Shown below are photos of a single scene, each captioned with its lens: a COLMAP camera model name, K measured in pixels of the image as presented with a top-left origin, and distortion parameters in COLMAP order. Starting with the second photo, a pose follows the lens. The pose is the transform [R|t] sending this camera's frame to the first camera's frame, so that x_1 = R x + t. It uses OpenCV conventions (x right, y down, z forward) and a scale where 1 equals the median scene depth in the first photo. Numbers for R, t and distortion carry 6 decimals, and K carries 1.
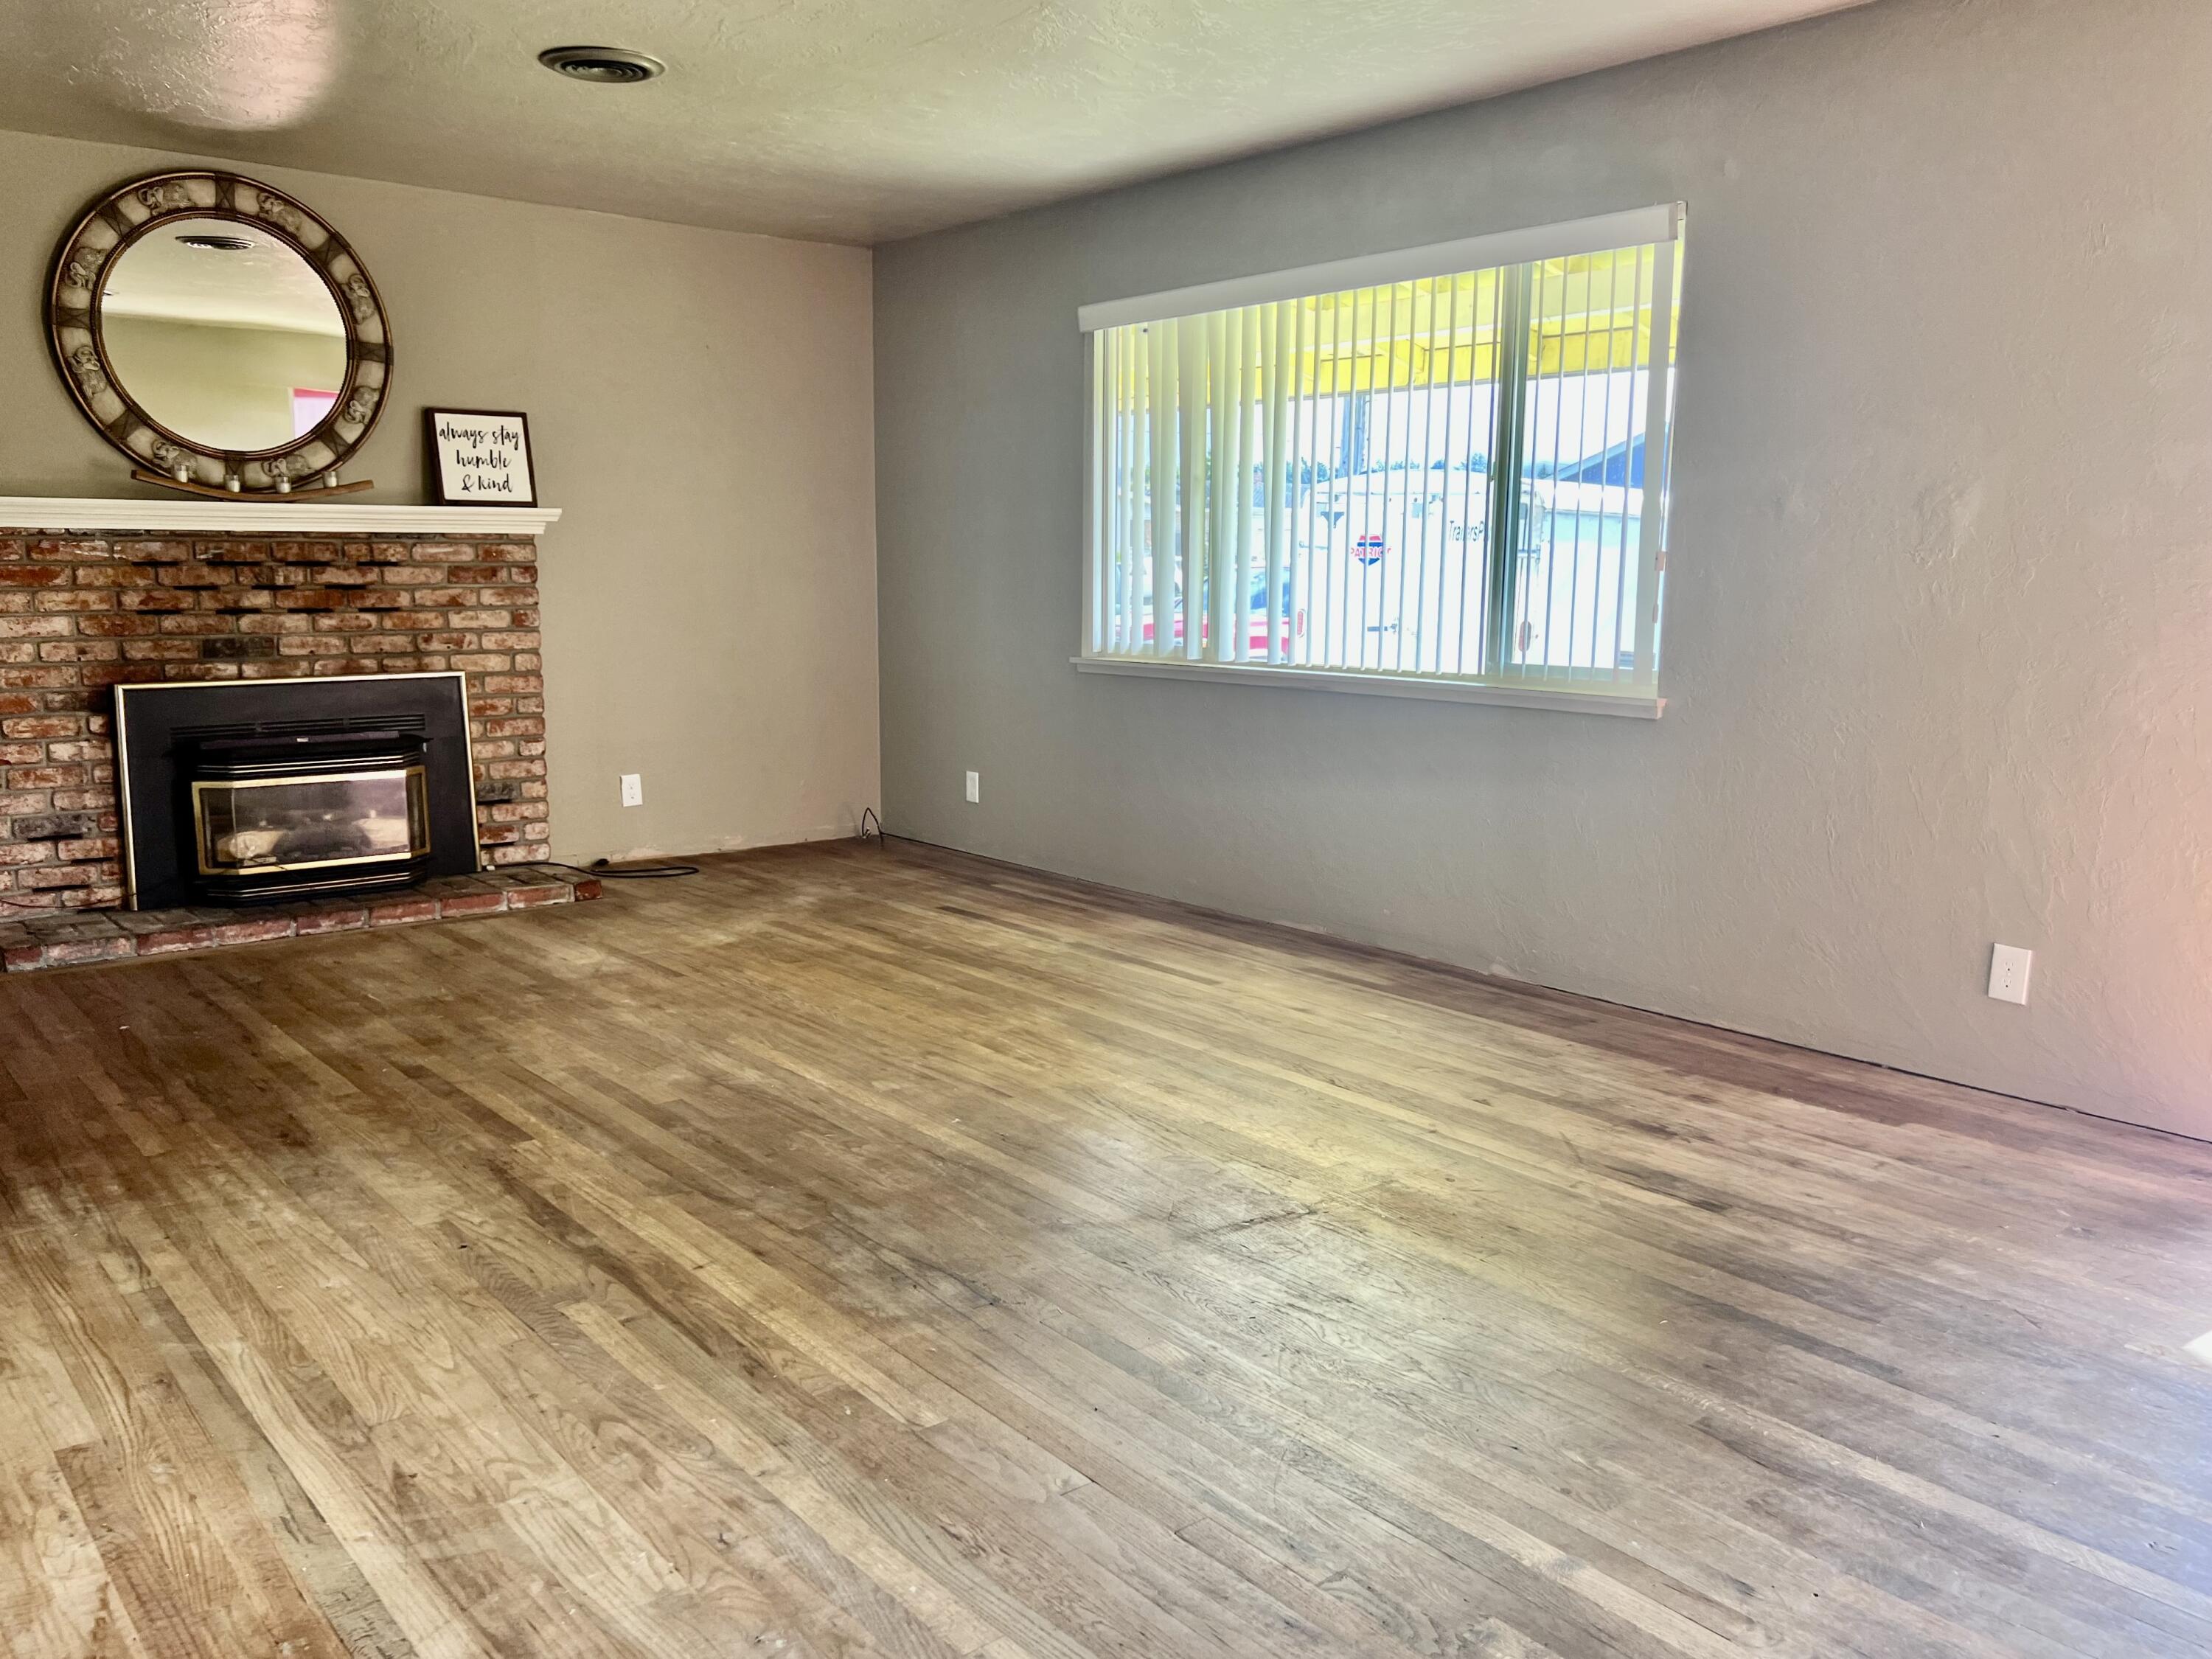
lens RADIAL K [[1728.0, 0, 1118.0], [0, 1728.0, 831.9], [0, 0, 1]] dist [0.089921, -0.105217]
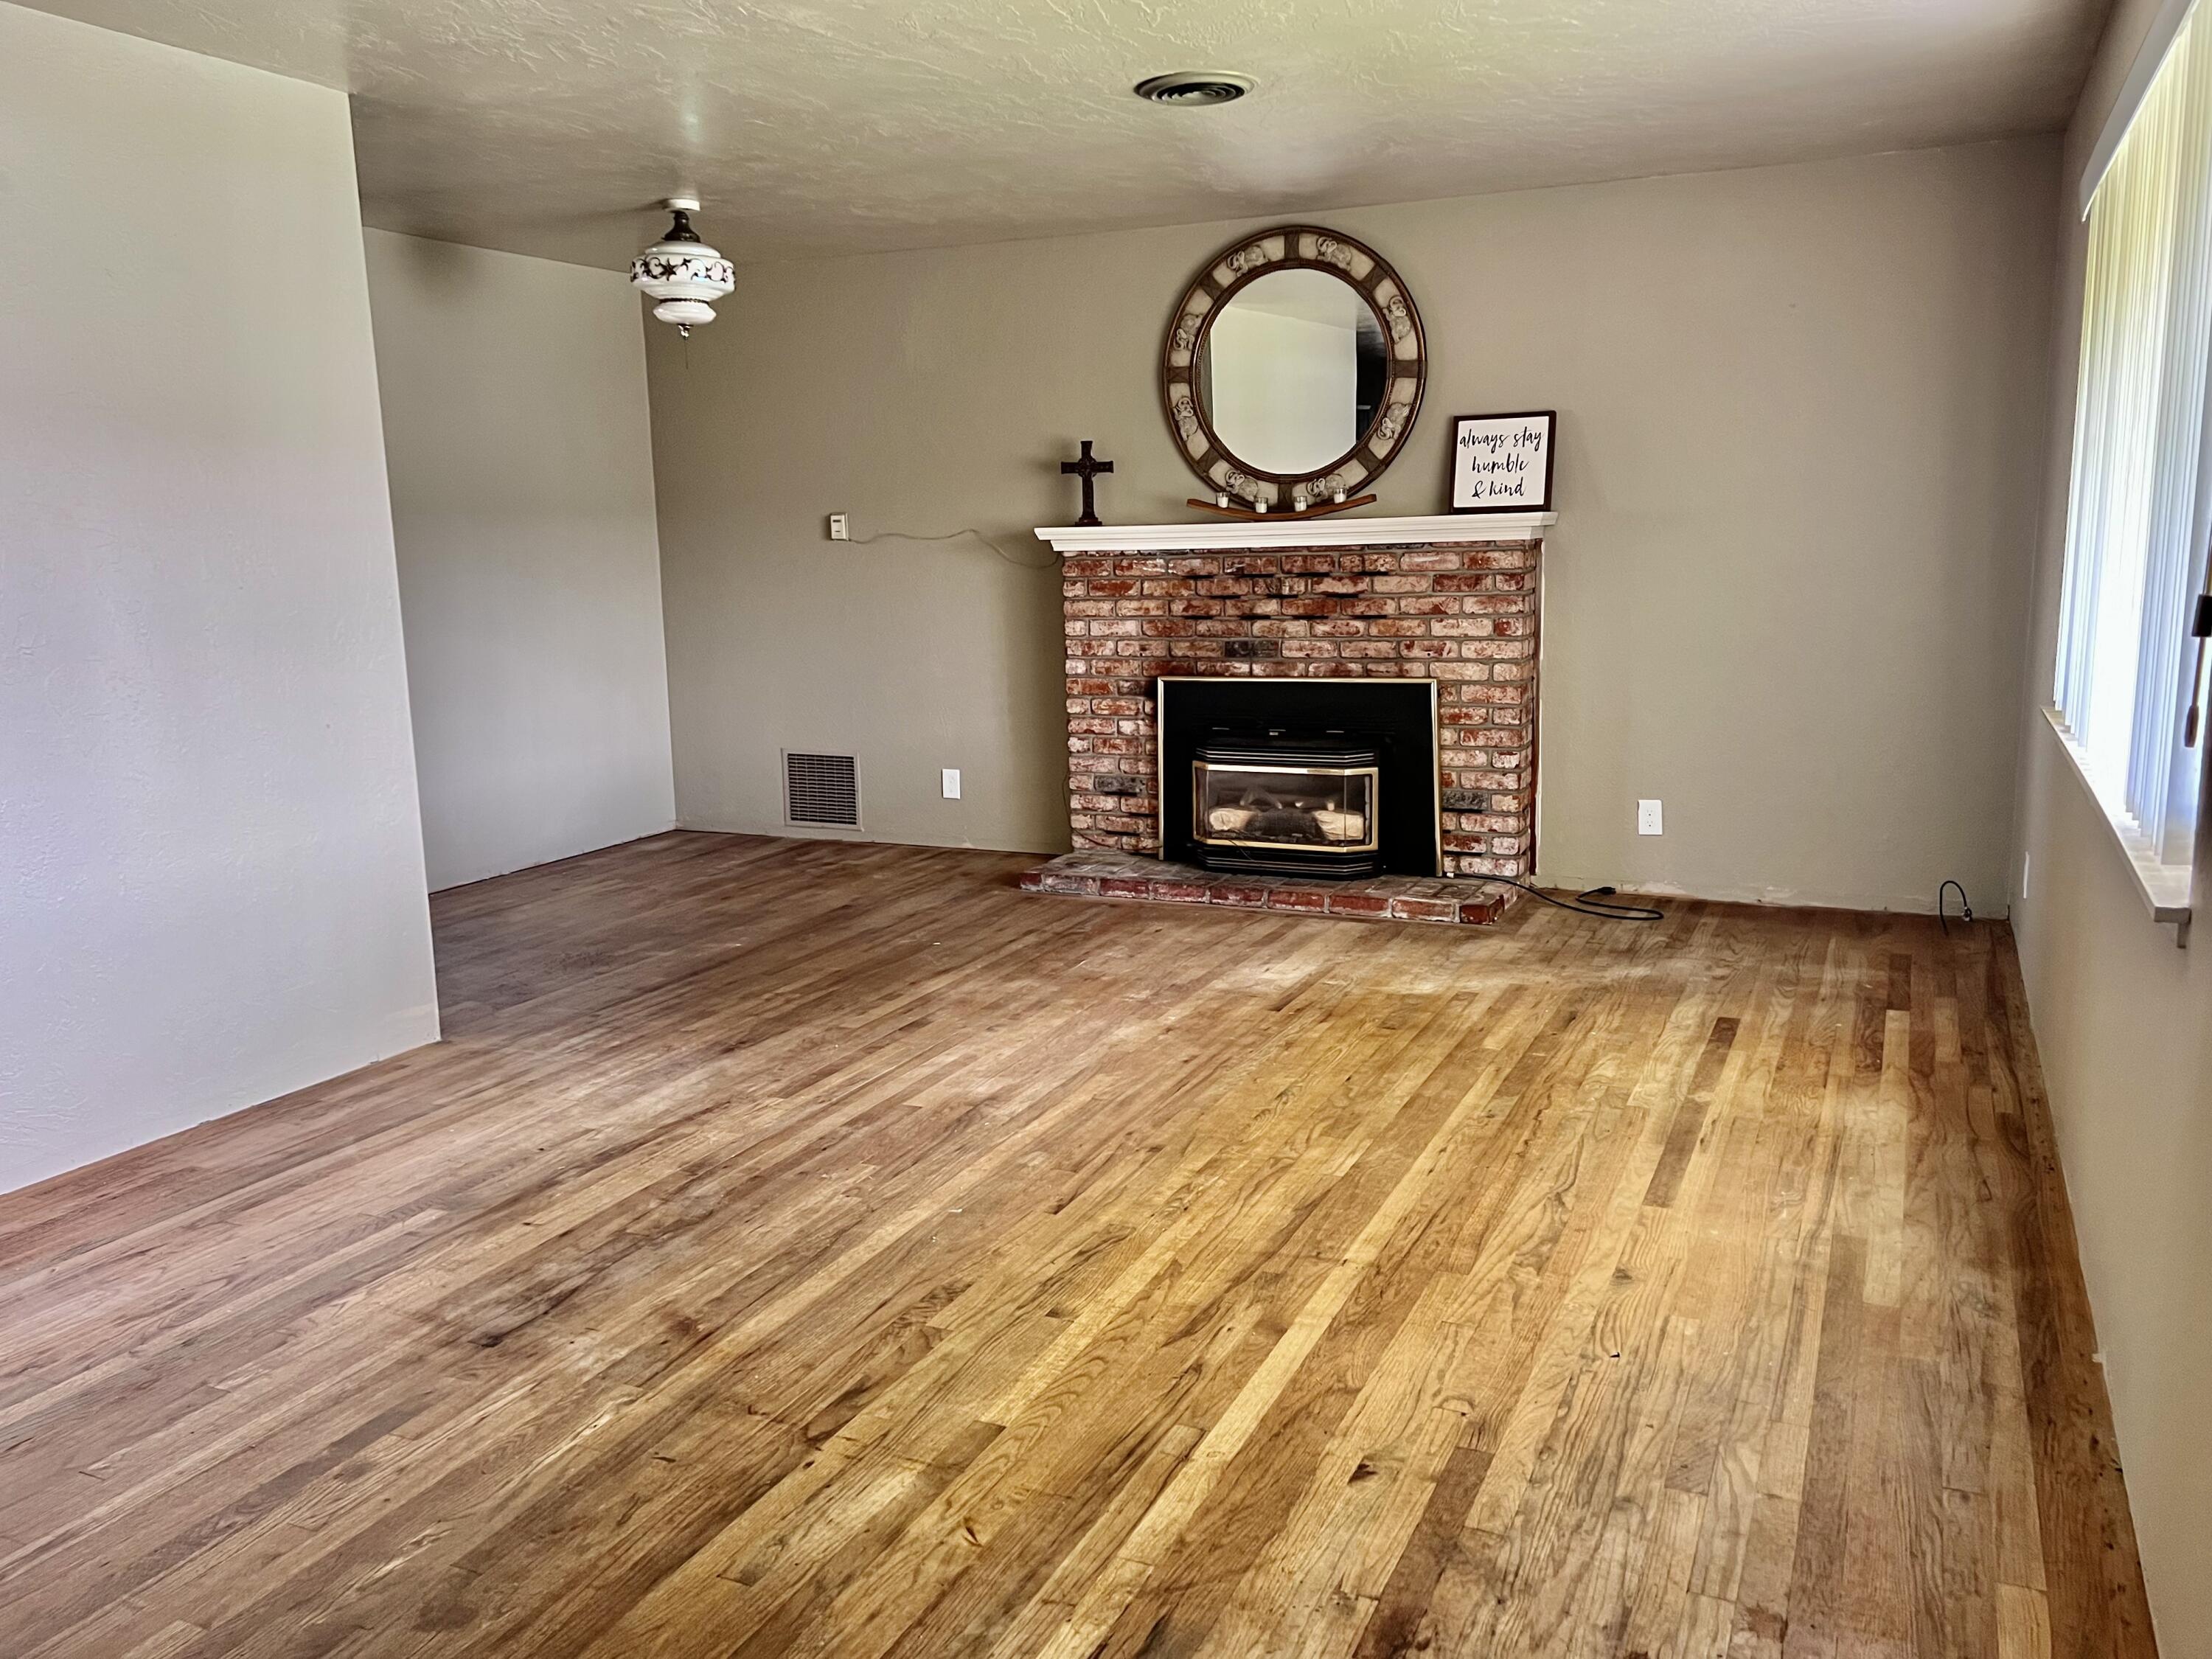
lens RADIAL K [[1728.0, 0, 1118.0], [0, 1728.0, 831.9], [0, 0, 1]] dist [0.089921, -0.105217]
pose [[0.432499, 0.140751, -0.890581, 0.501211], [-0.115955, 0.988221, 0.099870, -0.092243], [0.894147, 0.060073, 0.443725, 0.438237]]
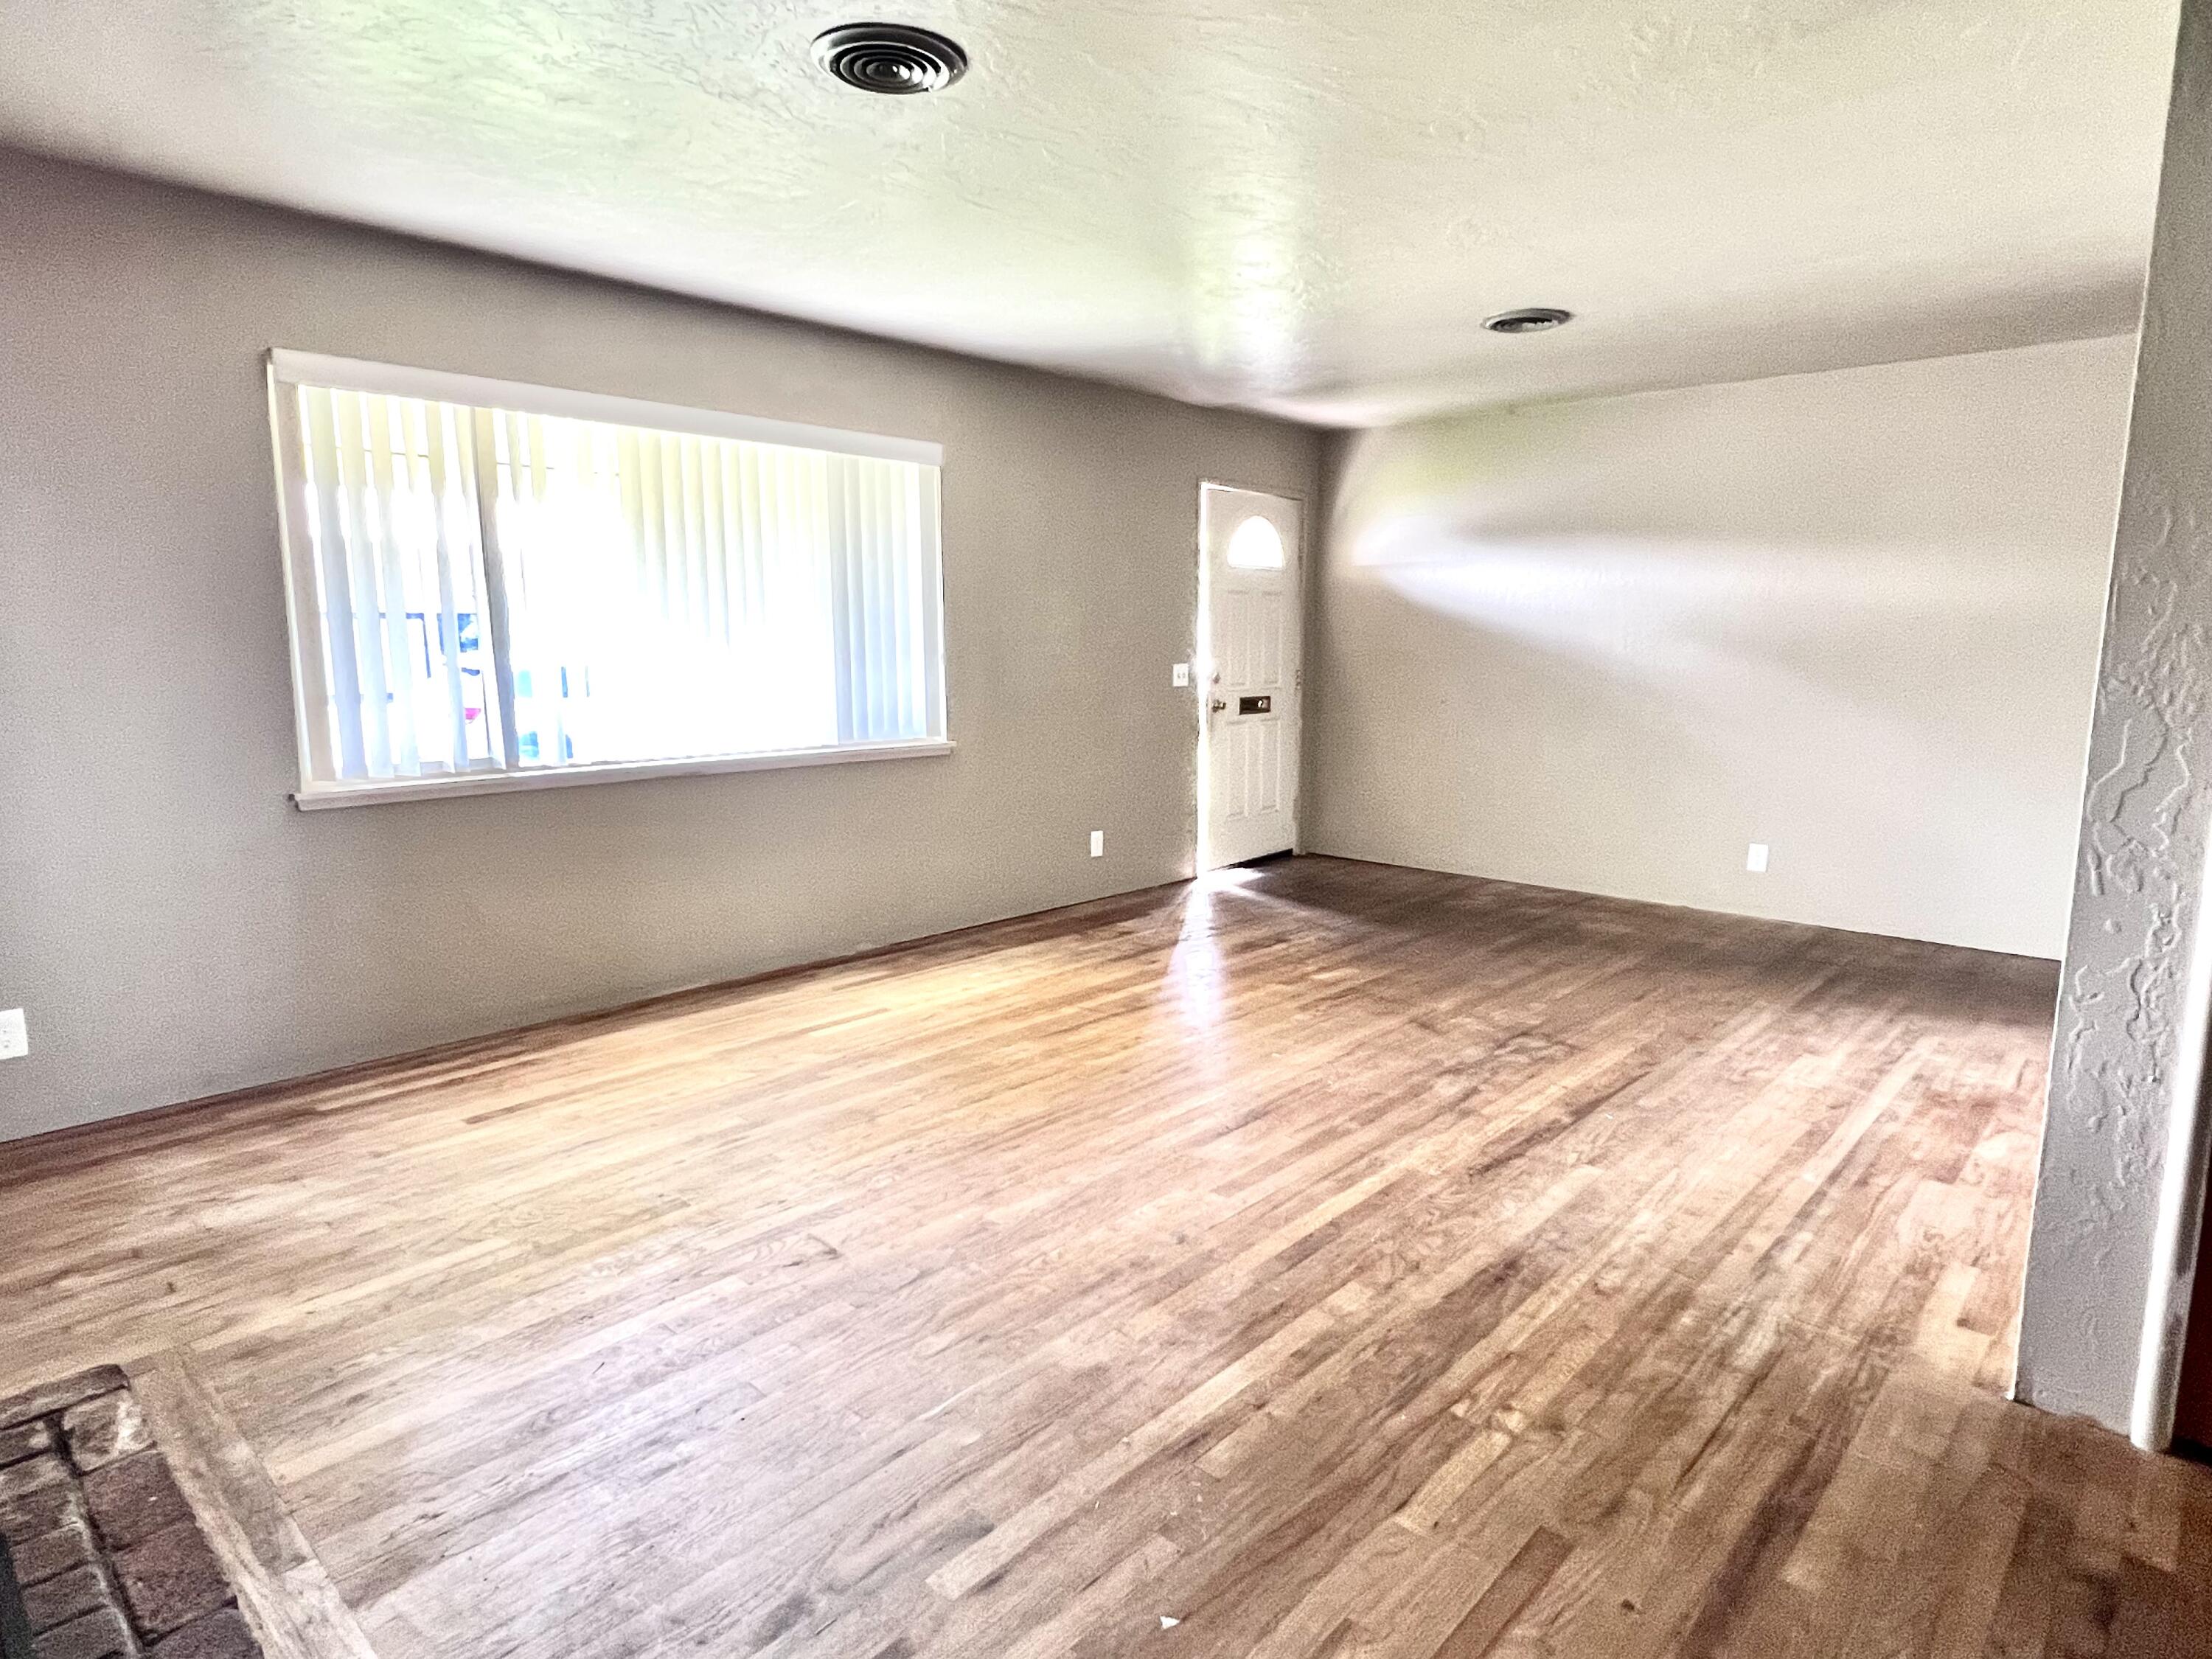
lens RADIAL K [[1220.6, 0, 1106.0], [0, 1220.6, 829.5], [0, 0, 1]] dist [0.020515, -0.024475]
pose [[-0.124453, -0.161144, 0.979053, -0.706458], [0.151730, 0.972028, 0.179275, -0.150086], [-0.980556, 0.170862, -0.096521, 0.810786]]
